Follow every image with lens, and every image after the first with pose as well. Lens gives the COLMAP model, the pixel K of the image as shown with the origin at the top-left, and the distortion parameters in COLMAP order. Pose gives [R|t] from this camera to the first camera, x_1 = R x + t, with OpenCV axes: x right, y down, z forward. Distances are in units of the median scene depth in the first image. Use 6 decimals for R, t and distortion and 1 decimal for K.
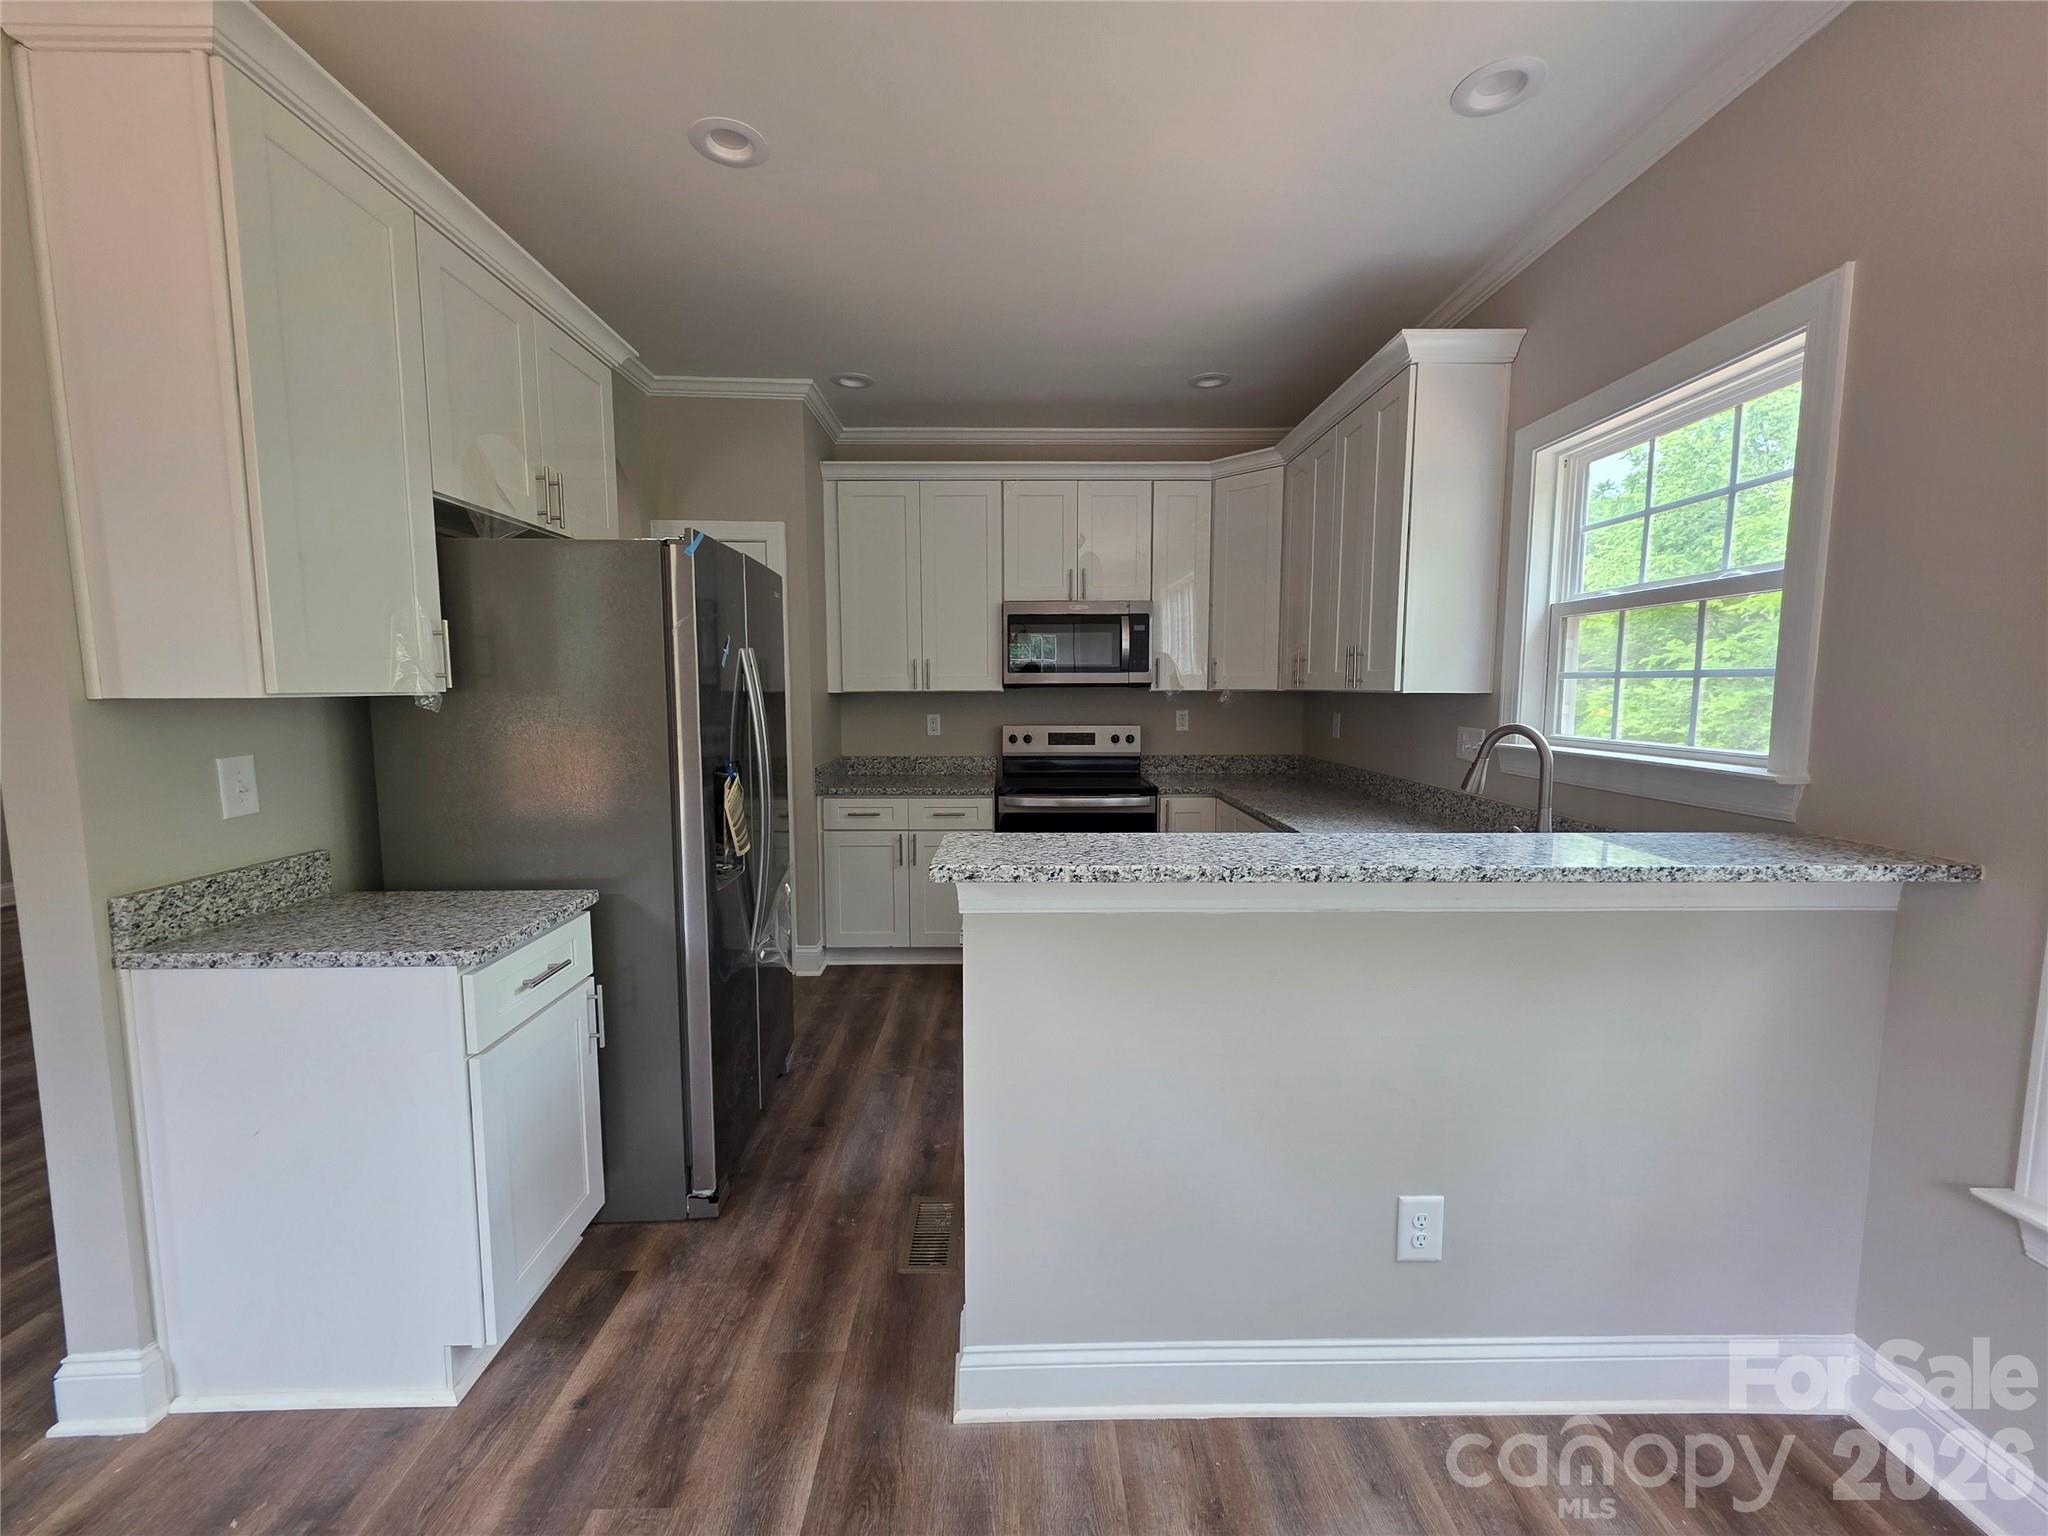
lens RADIAL K [[819.9, 0, 1024.0], [0, 819.9, 768.0], [0, 0, 1]] dist [0.000430, -0.000229]
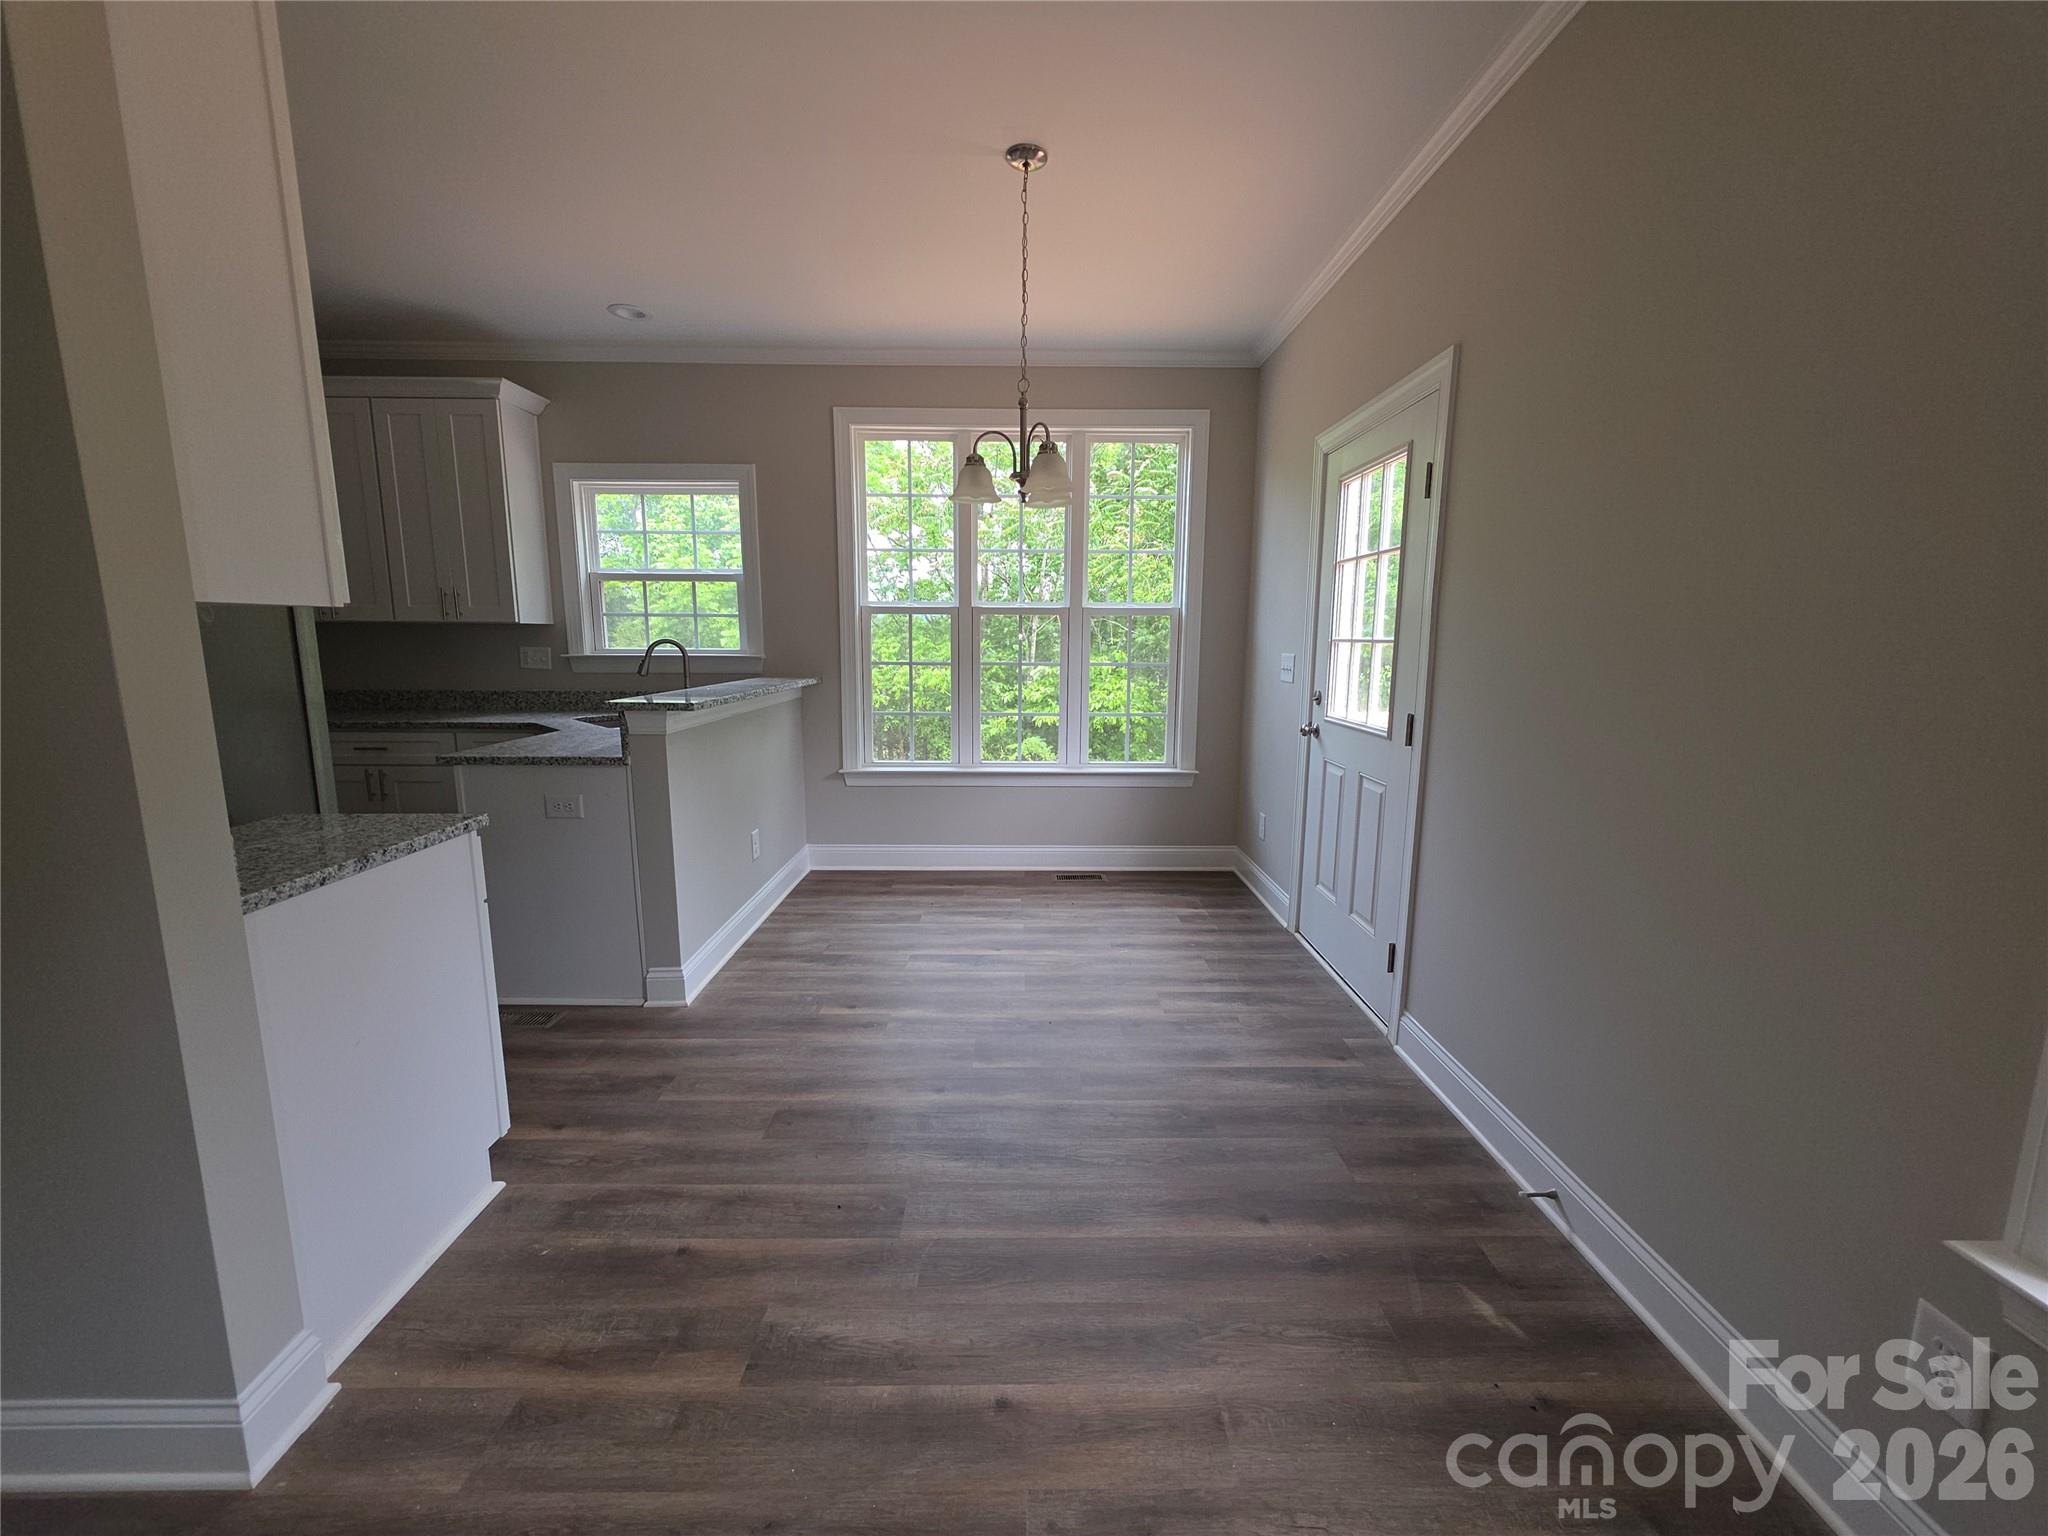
lens RADIAL K [[819.9, 0, 1024.0], [0, 819.9, 768.0], [0, 0, 1]] dist [0.000430, -0.000229]
pose [[0.008610, -0.159759, 0.987119, -0.776149], [0.091823, 0.983111, 0.158309, 0.011544], [-0.995738, 0.089277, 0.023134, 0.054395]]
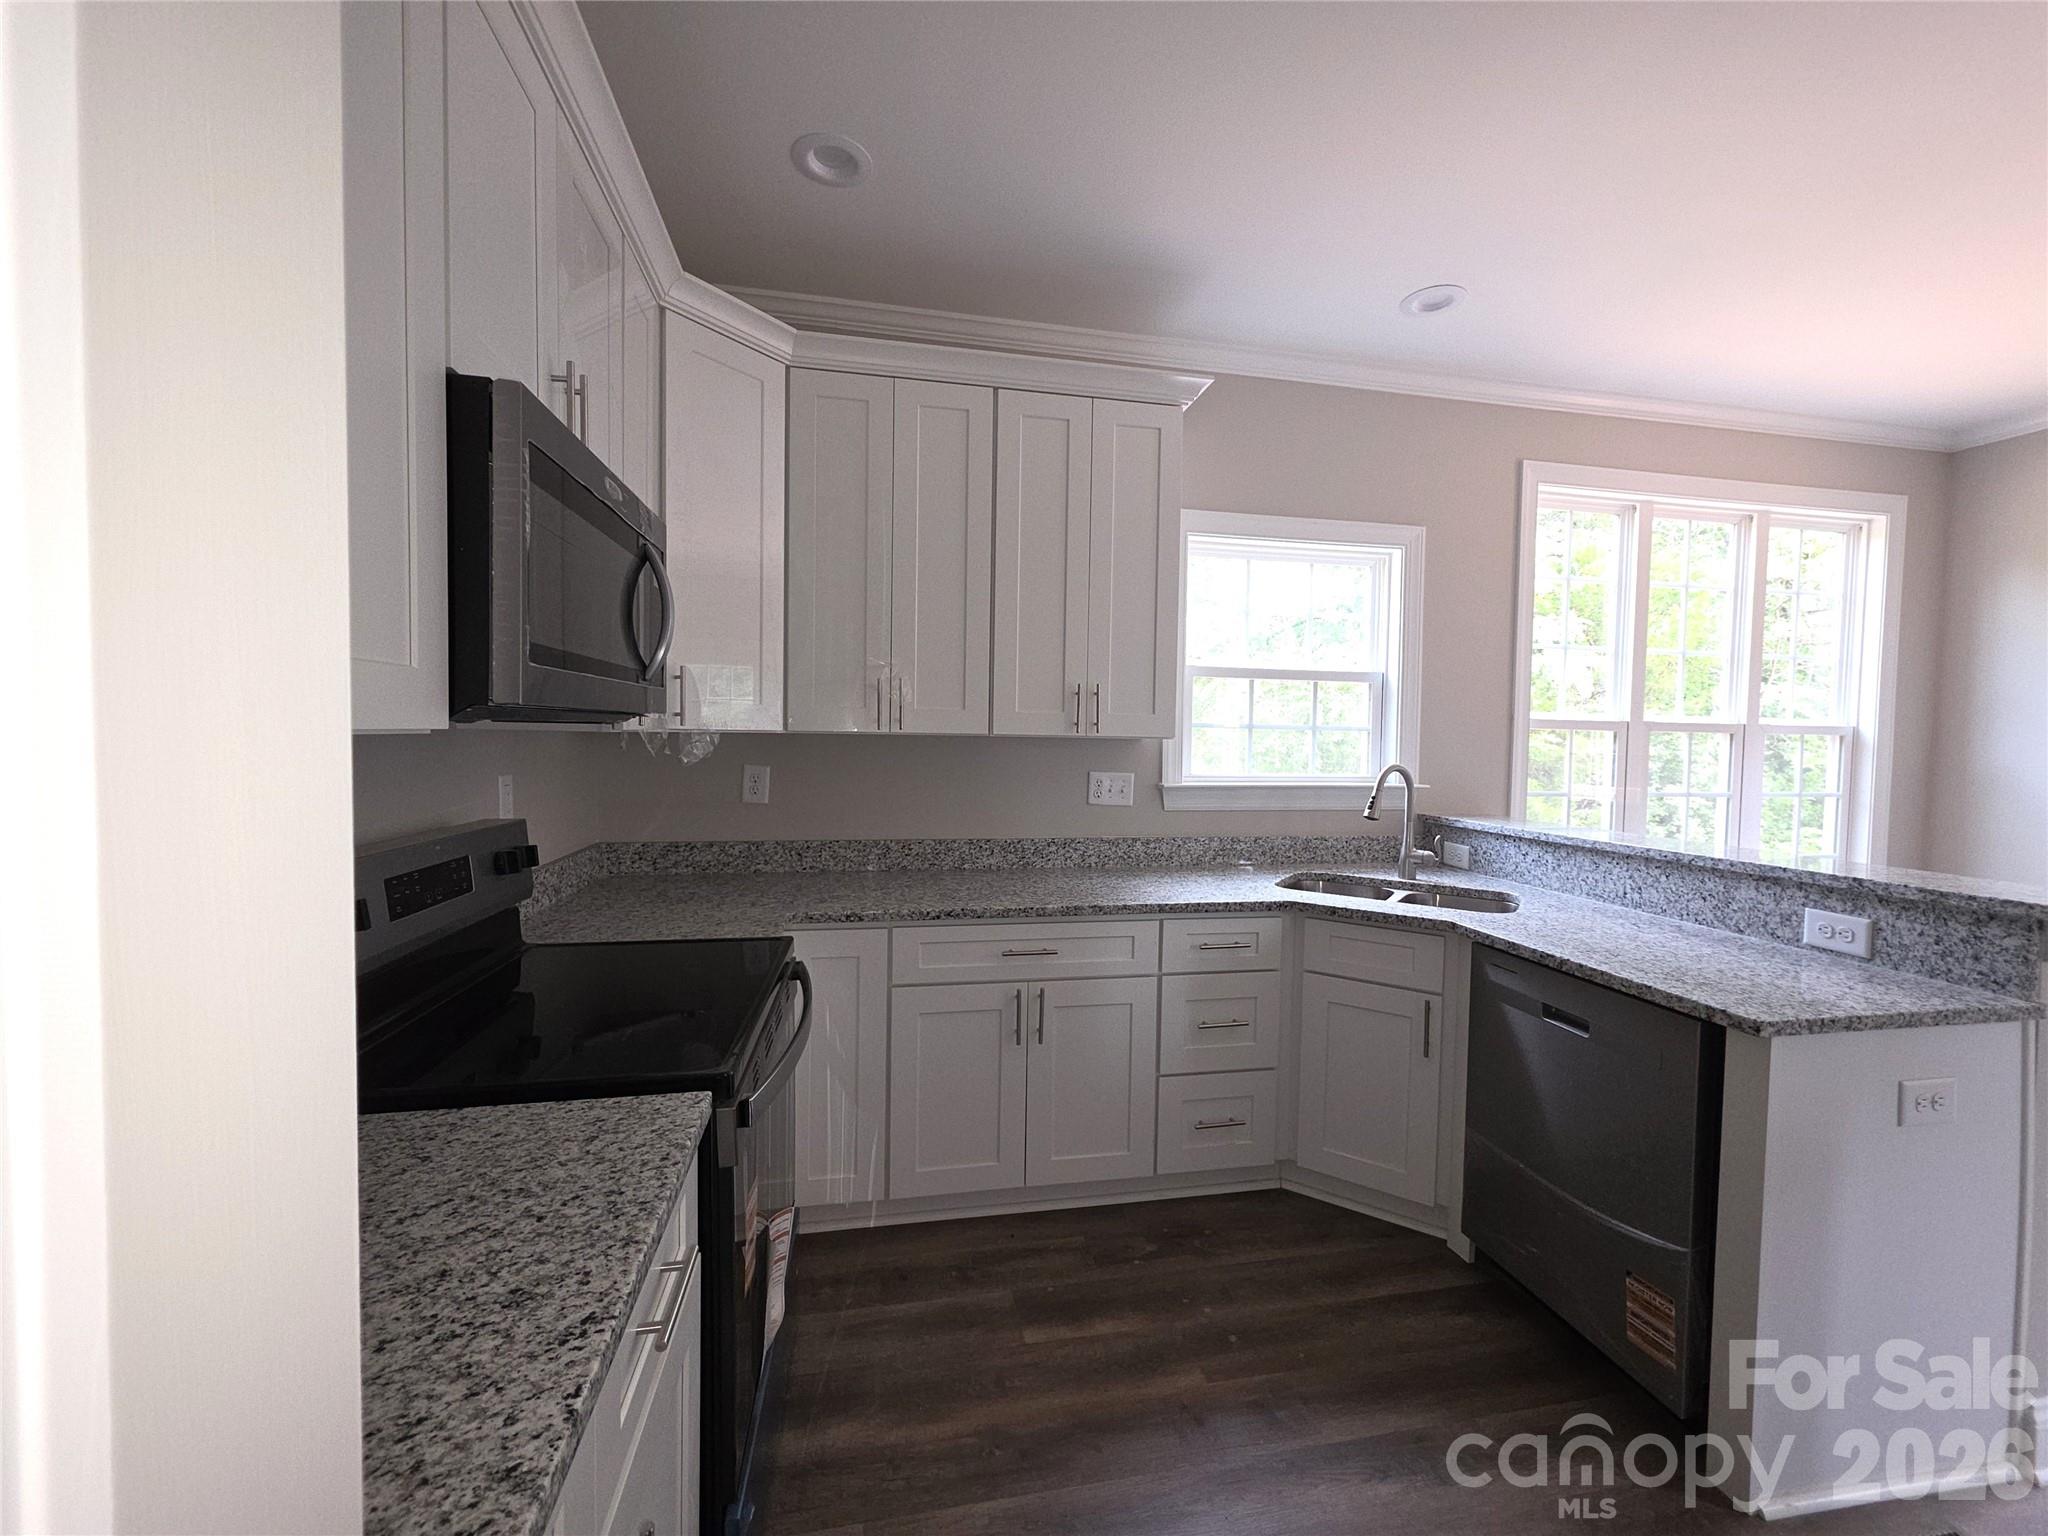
lens RADIAL K [[819.9, 0, 1024.0], [0, 819.9, 768.0], [0, 0, 1]] dist [0.000430, -0.000229]
pose [[-0.172956, -0.036811, 0.984241, -0.345486], [0.079981, 0.995476, 0.051286, -0.089038], [-0.981677, 0.087591, -0.169229, 0.985578]]
